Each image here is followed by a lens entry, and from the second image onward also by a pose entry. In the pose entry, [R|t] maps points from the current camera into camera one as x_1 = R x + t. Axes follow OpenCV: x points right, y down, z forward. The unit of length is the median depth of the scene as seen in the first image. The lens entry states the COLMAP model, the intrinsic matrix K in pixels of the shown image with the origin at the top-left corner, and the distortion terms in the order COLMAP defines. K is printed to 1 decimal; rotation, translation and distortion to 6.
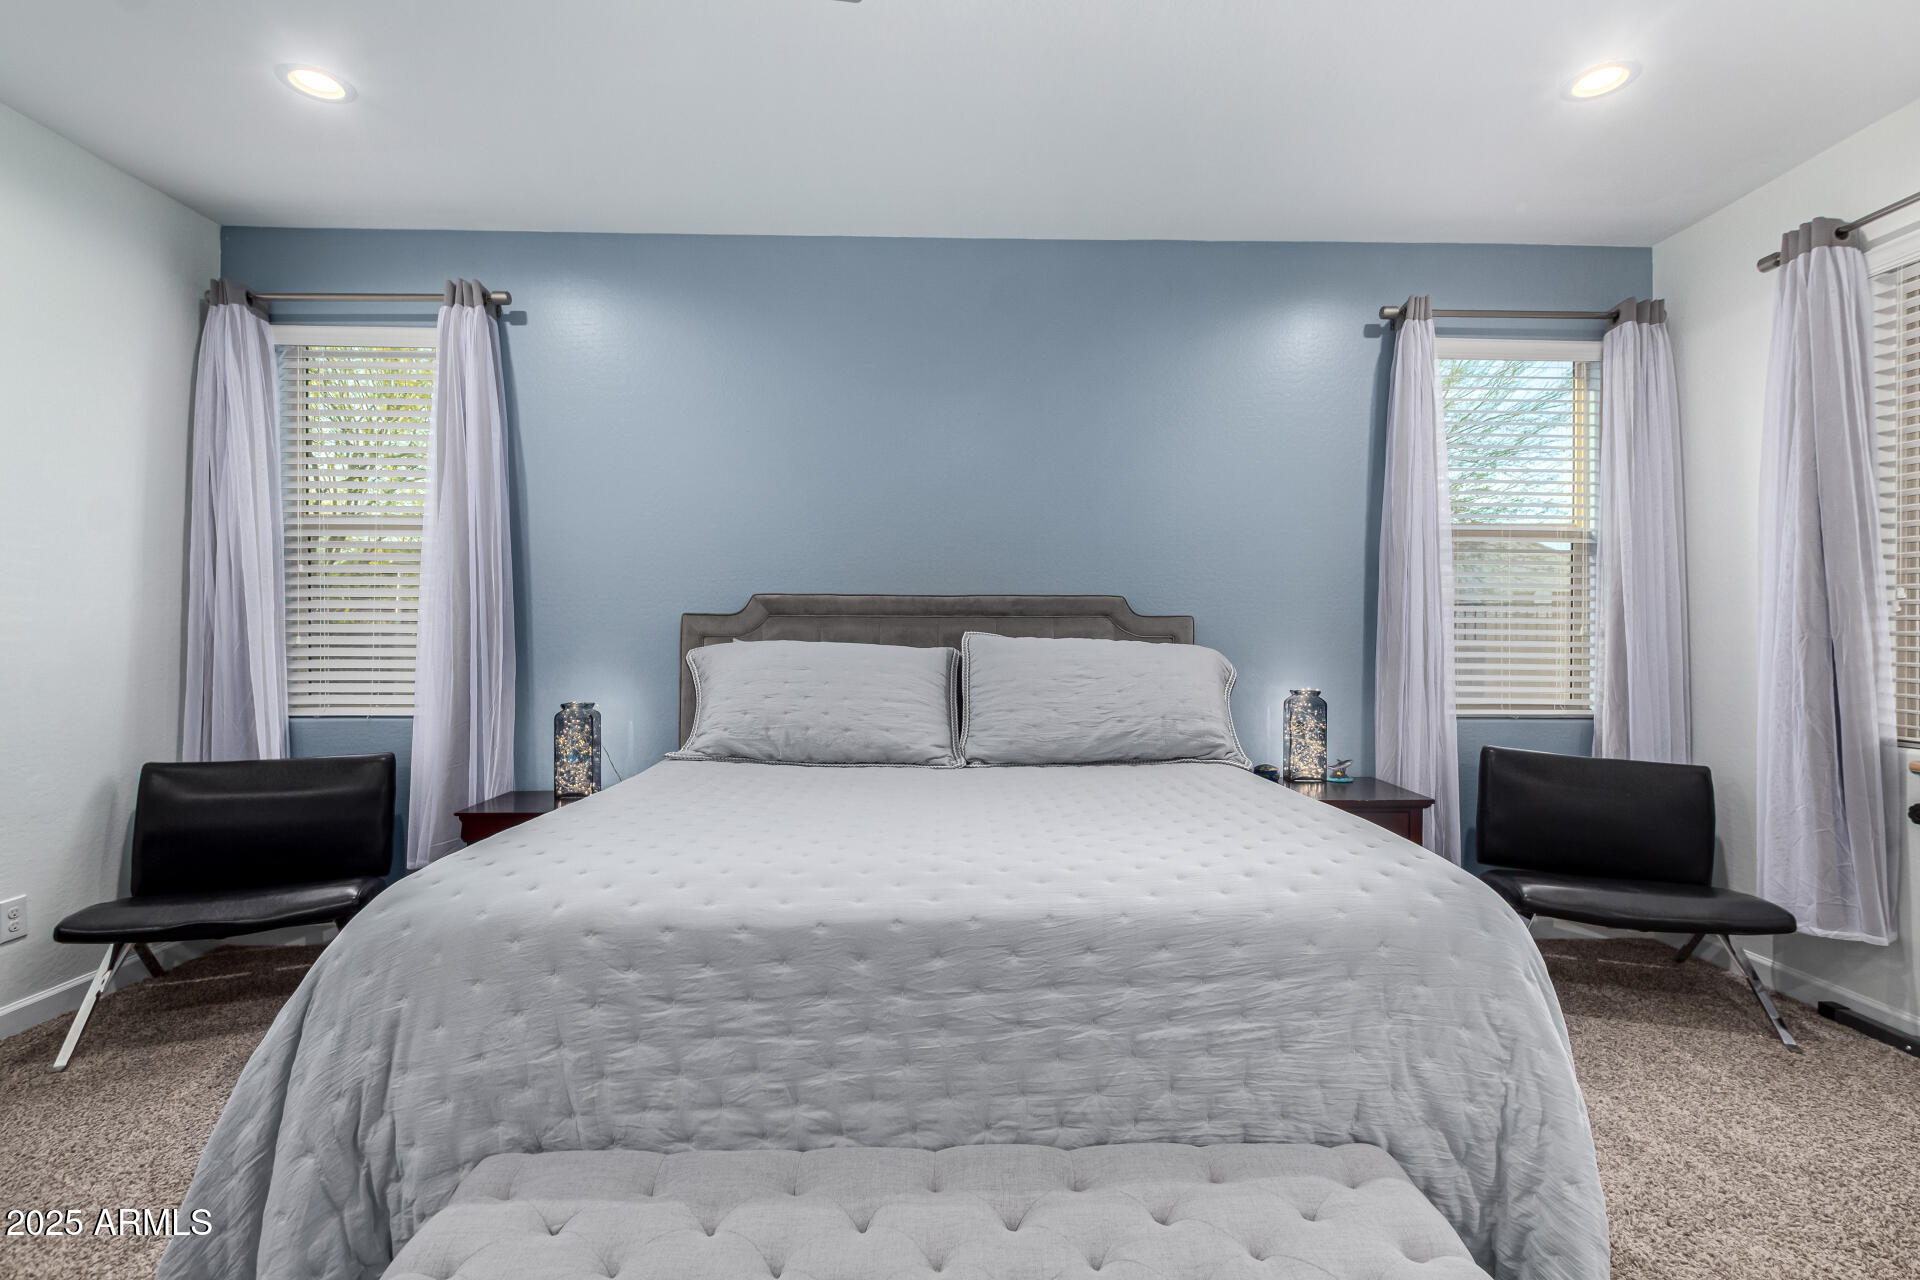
lens RADIAL K [[889.0, 0, 980.1], [0, 889.0, 635.3], [0, 0, 1]] dist [0.011475, -0.001226]
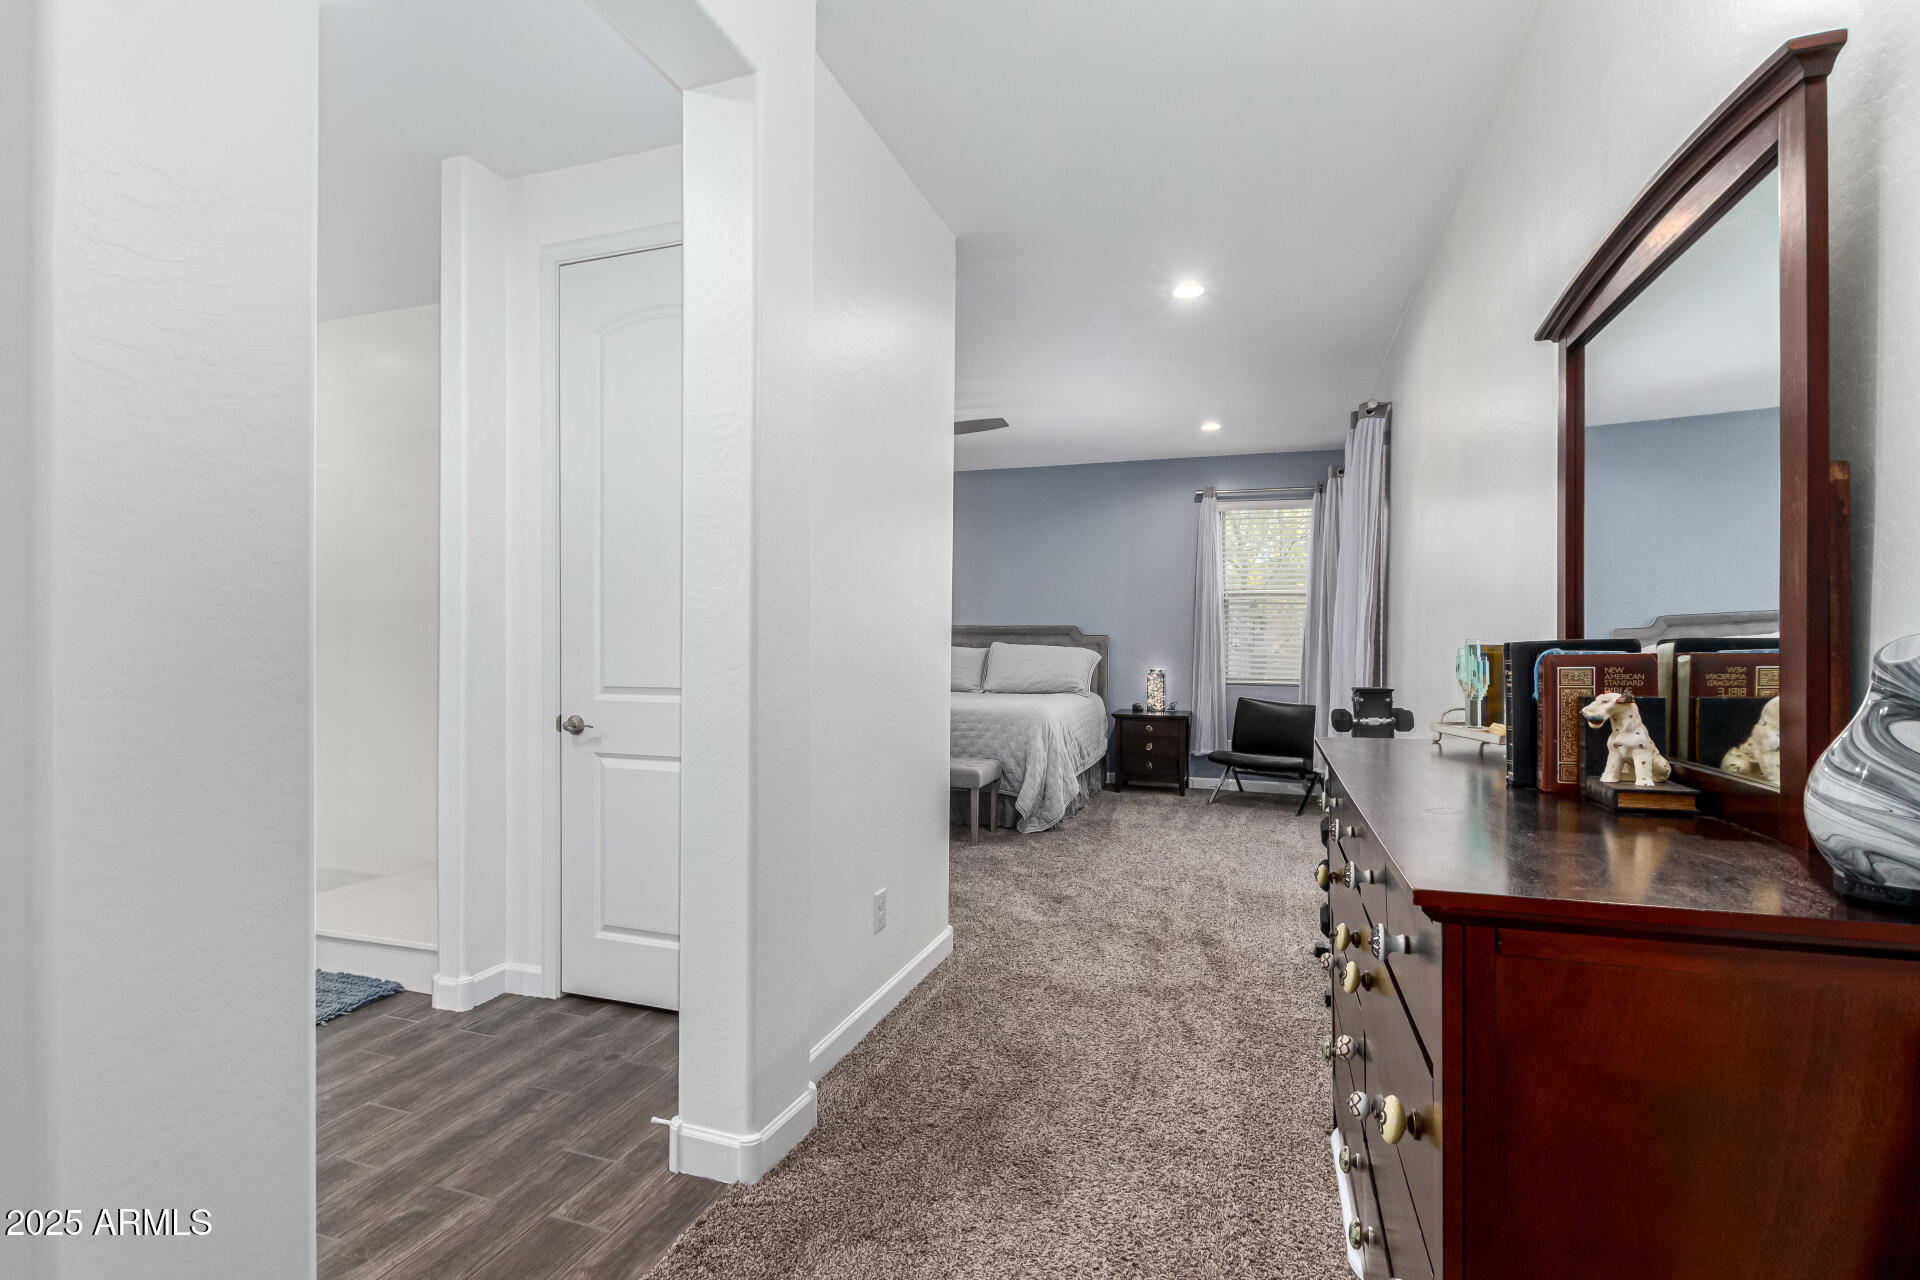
lens RADIAL K [[889.0, 0, 968.5], [0, 889.0, 642.4], [0, 0, 1]] dist [0.011475, -0.001226]
pose [[0.936861, 0.005651, -0.349656, 0.802671], [-0.005339, 0.999984, 0.001856, -0.006908], [0.349660, 0.000128, 0.936876, -1.376658]]
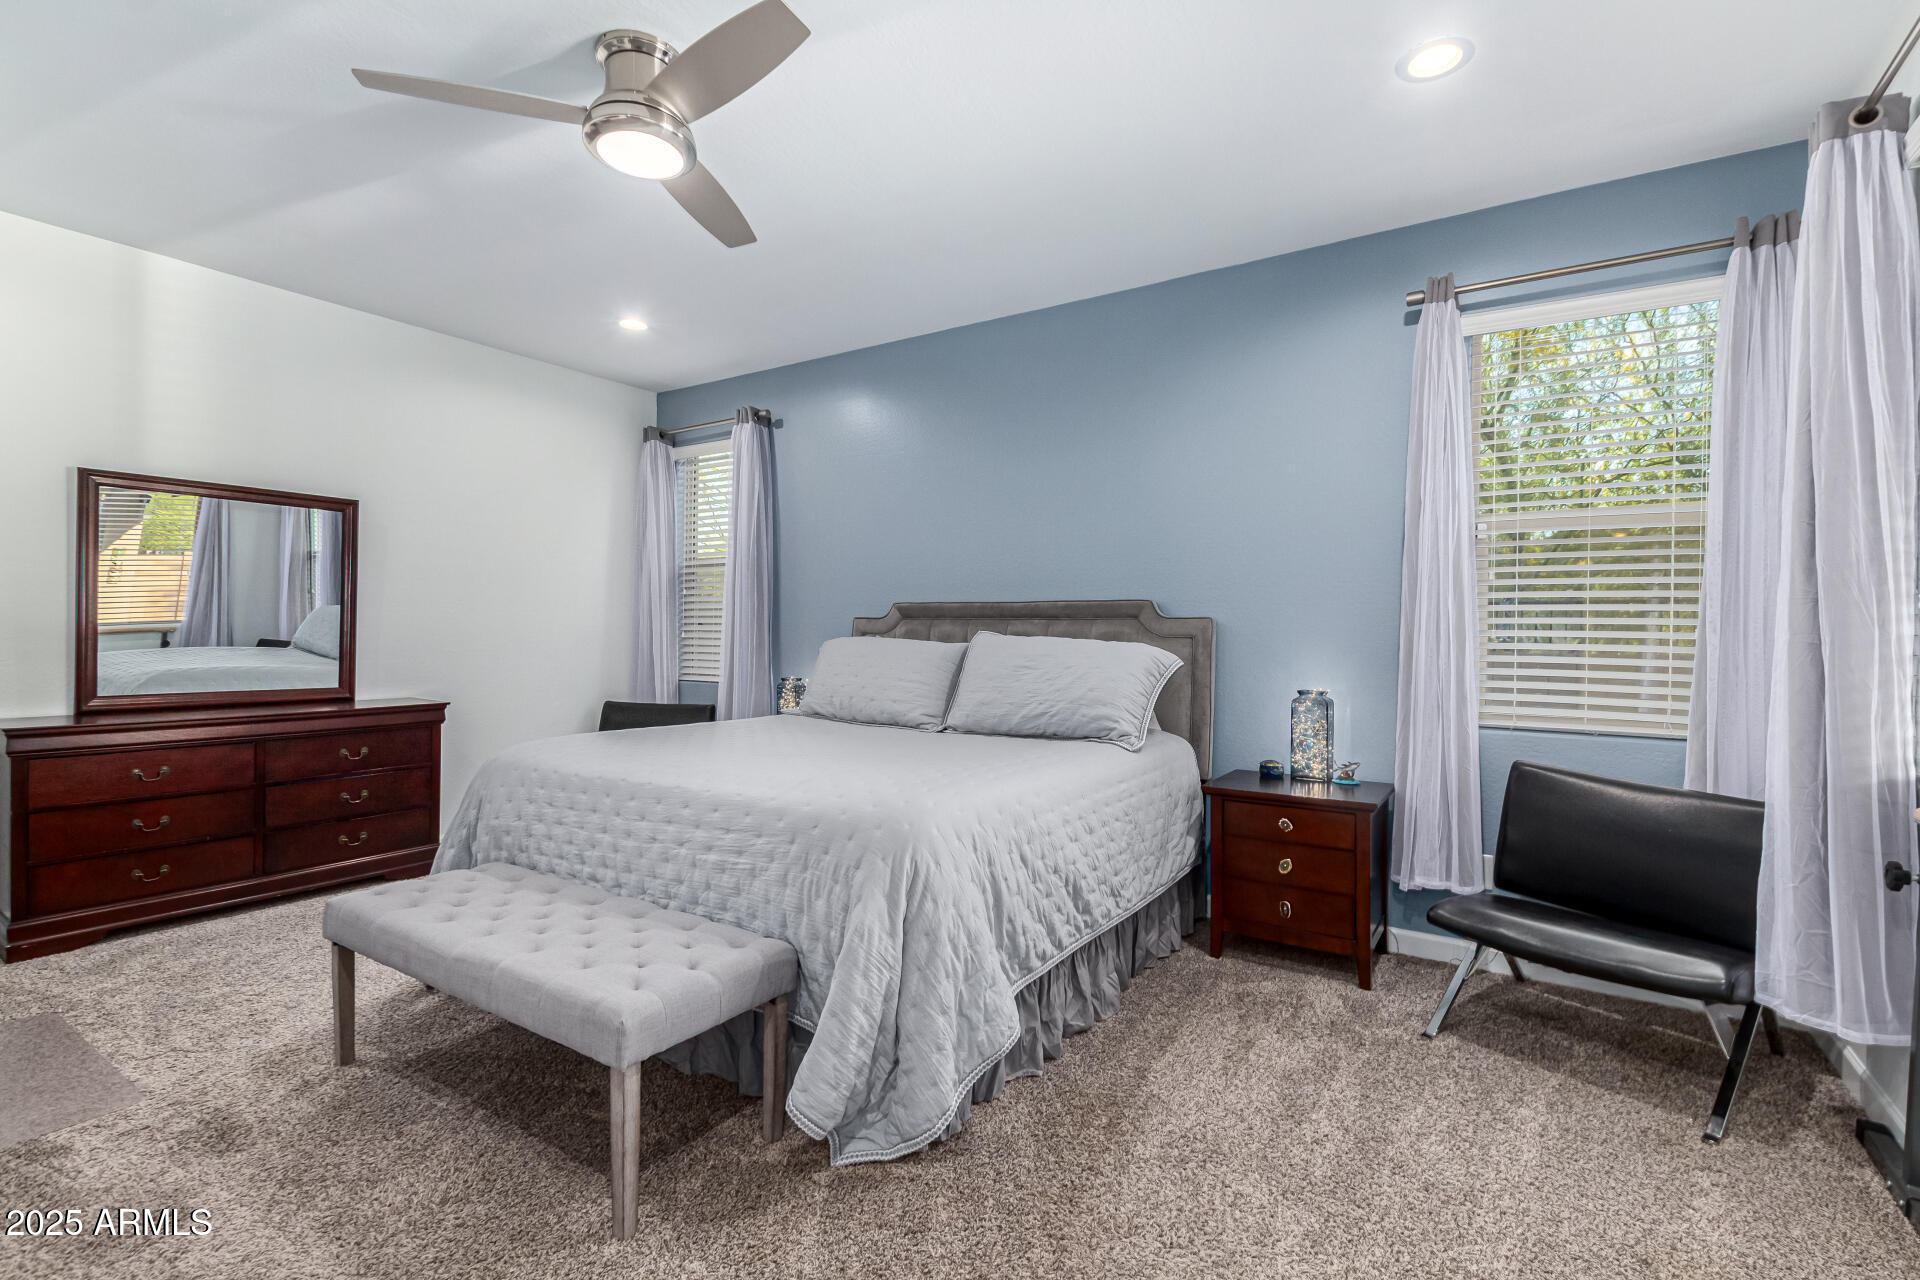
lens RADIAL K [[889.0, 0, 958.1], [0, 889.0, 634.2], [0, 0, 1]] dist [0.011475, -0.001226]
pose [[0.815478, 0.006220, -0.578755, 0.718719], [-0.007071, 0.999975, 0.000782, -0.000092], [0.578745, 0.003455, 0.815501, -0.067057]]
